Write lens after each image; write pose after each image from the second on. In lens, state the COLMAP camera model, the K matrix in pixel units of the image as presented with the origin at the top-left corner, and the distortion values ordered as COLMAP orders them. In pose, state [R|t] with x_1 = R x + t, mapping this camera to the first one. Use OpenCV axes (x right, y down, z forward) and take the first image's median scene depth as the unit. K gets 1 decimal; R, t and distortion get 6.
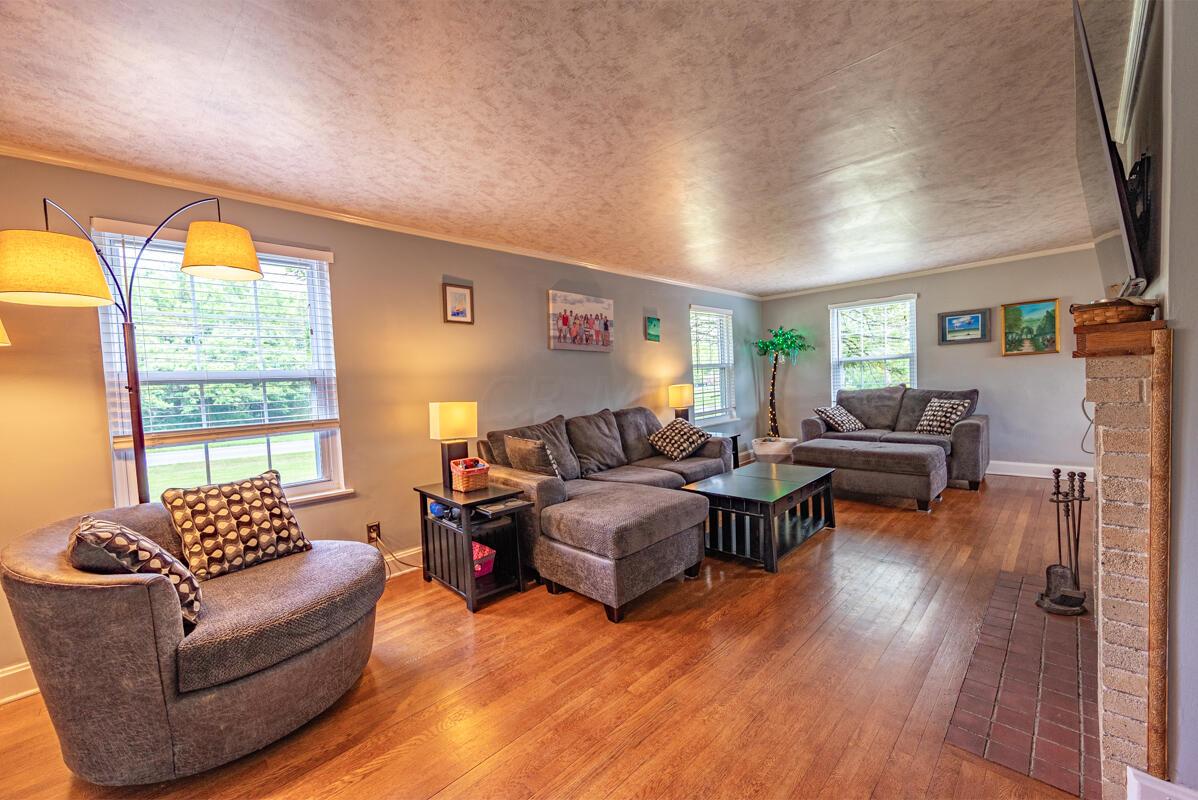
lens RADIAL K [[473.1, 0, 602.5], [0, 473.1, 400.1], [0, 0, 1]] dist [0.000238, 0.000076]
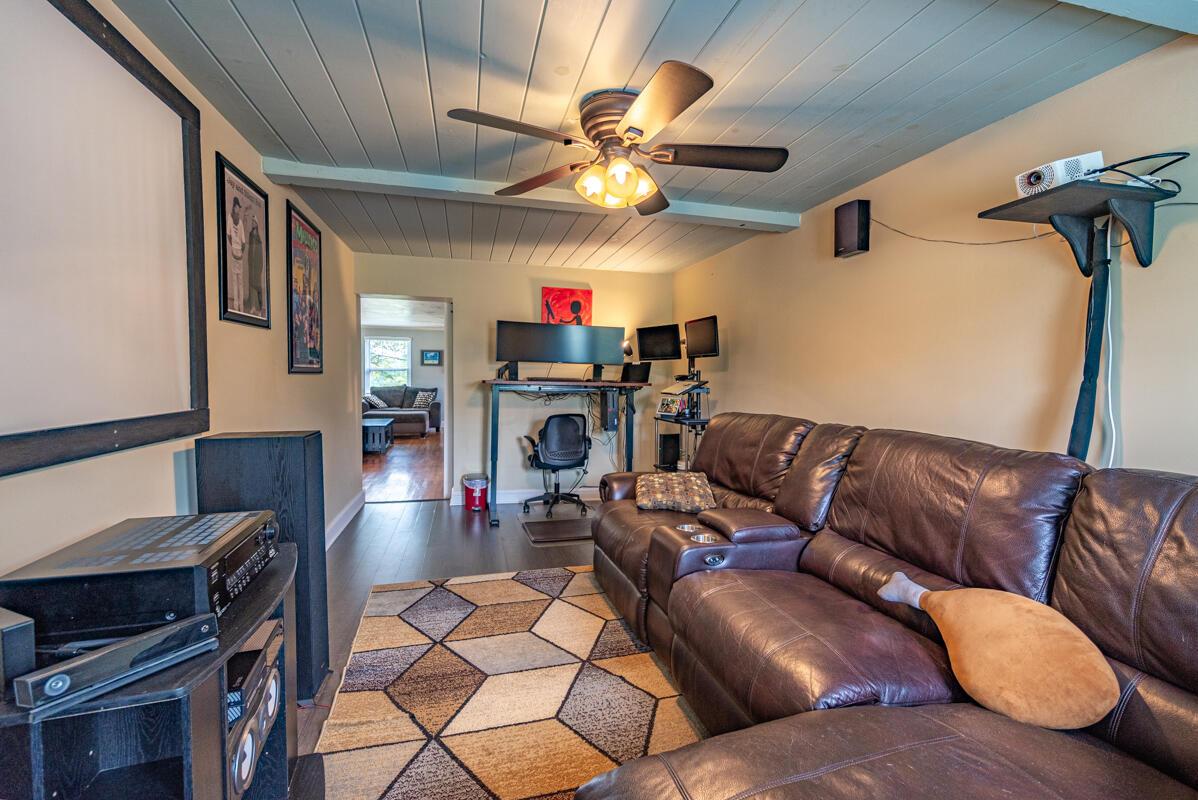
lens RADIAL K [[473.1, 0, 591.5], [0, 473.1, 397.0], [0, 0, 1]] dist [0.000238, 0.000076]
pose [[0.511119, 0.011960, 0.859427, -0.665888], [0.000882, 0.999895, -0.014439, 0.049026], [-0.859509, 0.008138, 0.511055, -0.671538]]
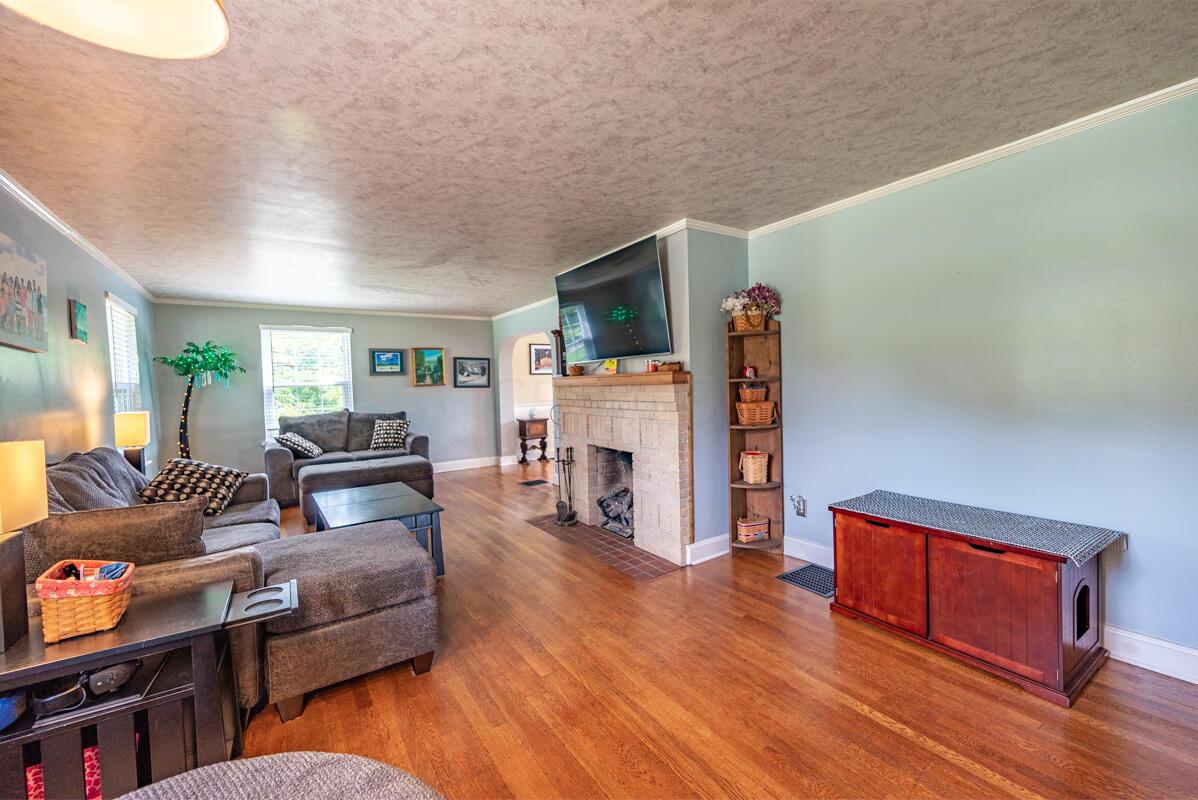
lens RADIAL K [[473.1, 0, 608.3], [0, 473.1, 399.0], [0, 0, 1]] dist [0.000238, 0.000076]
pose [[0.173134, 0.009757, 0.984850, -0.355245], [0.062964, 0.997796, -0.020954, 0.004936], [-0.982884, 0.065638, 0.172138, 0.224609]]
